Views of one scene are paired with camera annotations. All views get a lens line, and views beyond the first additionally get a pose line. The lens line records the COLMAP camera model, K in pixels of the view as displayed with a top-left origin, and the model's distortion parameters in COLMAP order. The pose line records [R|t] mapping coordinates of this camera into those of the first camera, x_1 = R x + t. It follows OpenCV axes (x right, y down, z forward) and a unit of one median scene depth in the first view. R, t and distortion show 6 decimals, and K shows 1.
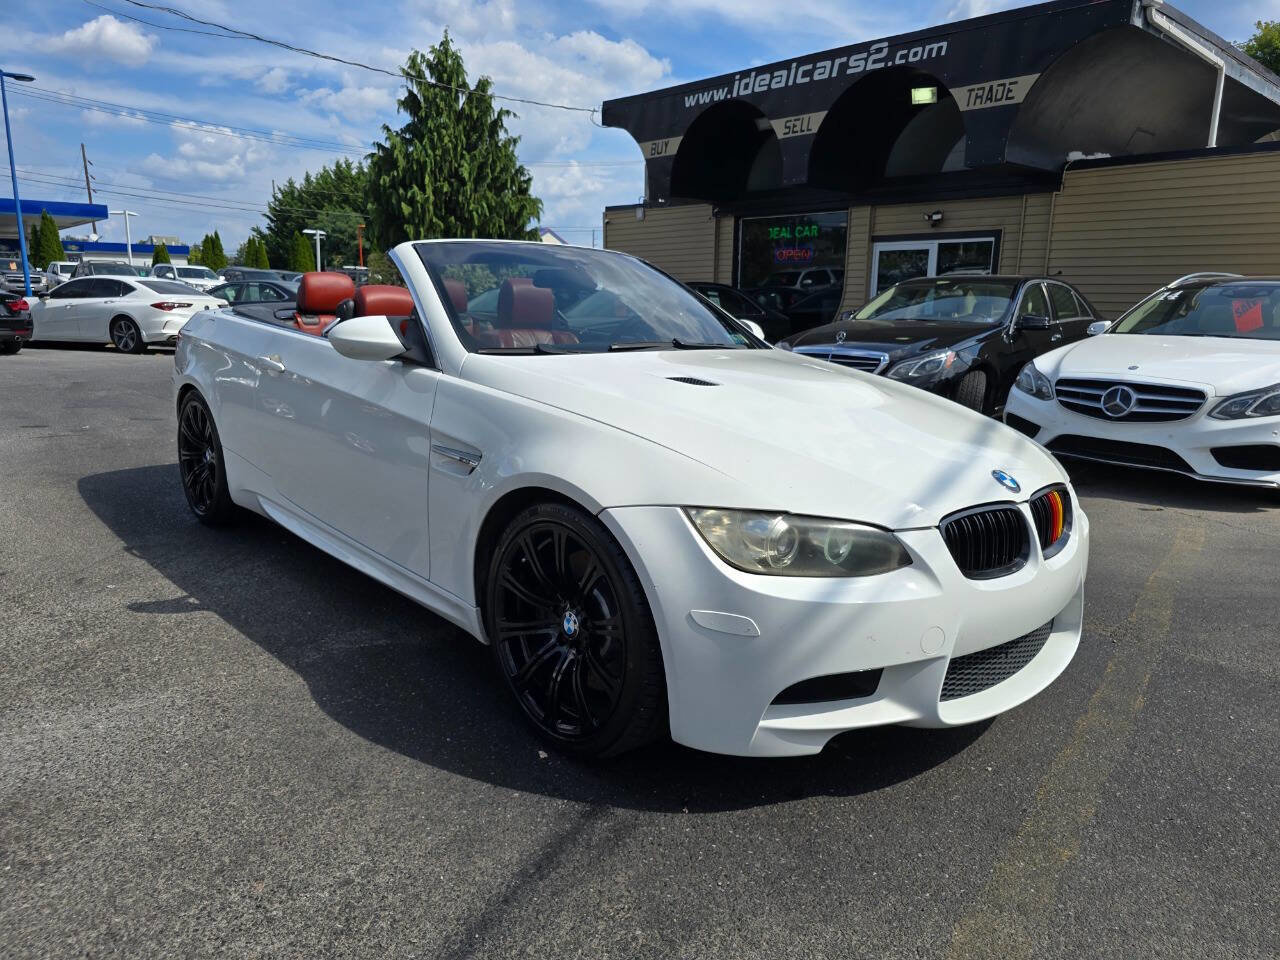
lens RADIAL K [[866.6, 0, 646.1], [0, 866.6, 511.2], [0, 0, 1]] dist [0.043199, -0.032046]
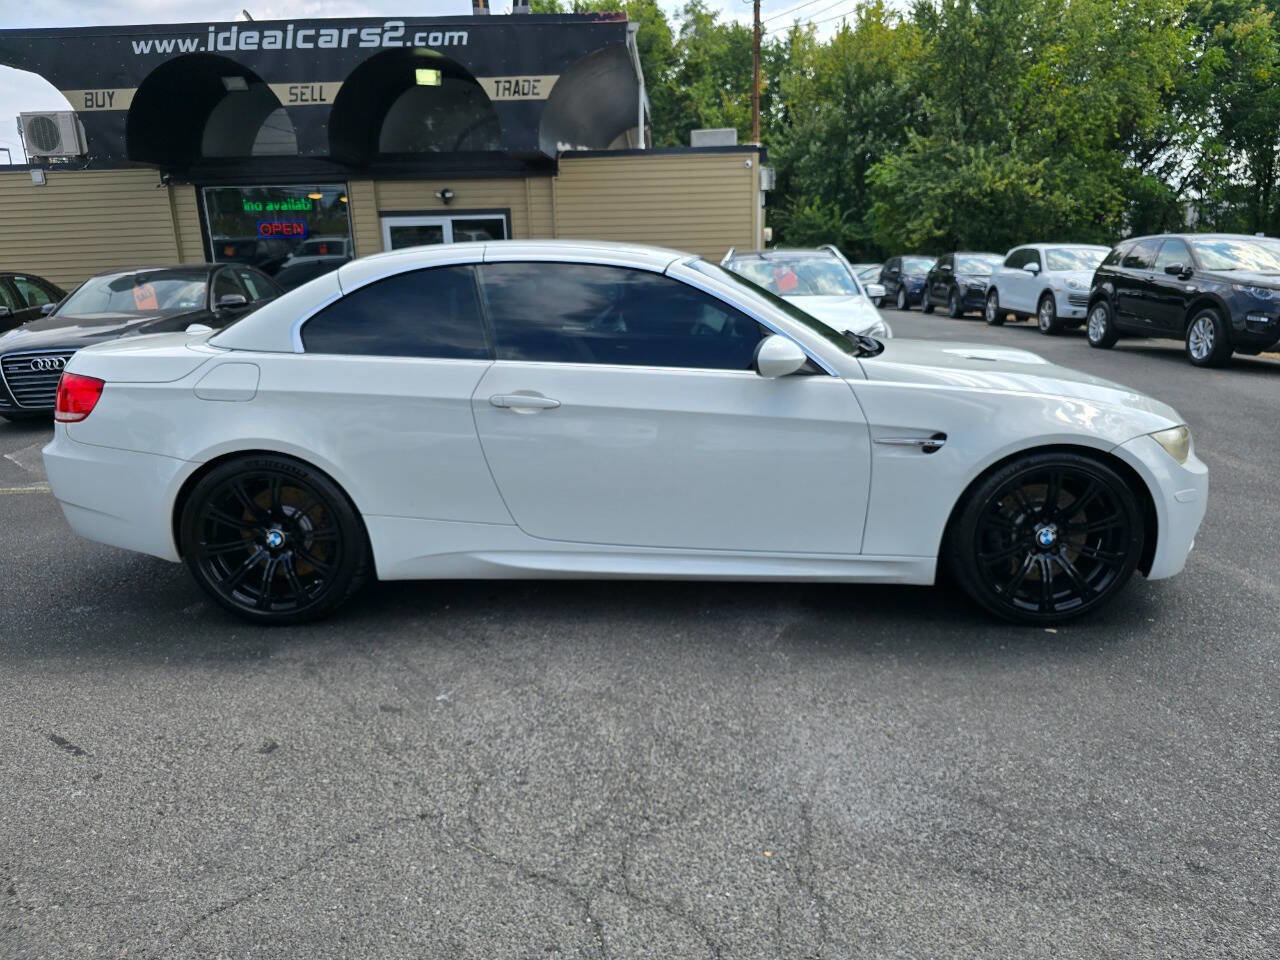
lens RADIAL K [[866.6, 0, 646.1], [0, 866.6, 511.2], [0, 0, 1]] dist [0.043199, -0.032046]
pose [[0.702656, -0.233597, 0.672092, -0.316097], [0.205154, 0.970971, 0.122994, -0.046421], [-0.681312, 0.051460, 0.730182, 0.085481]]
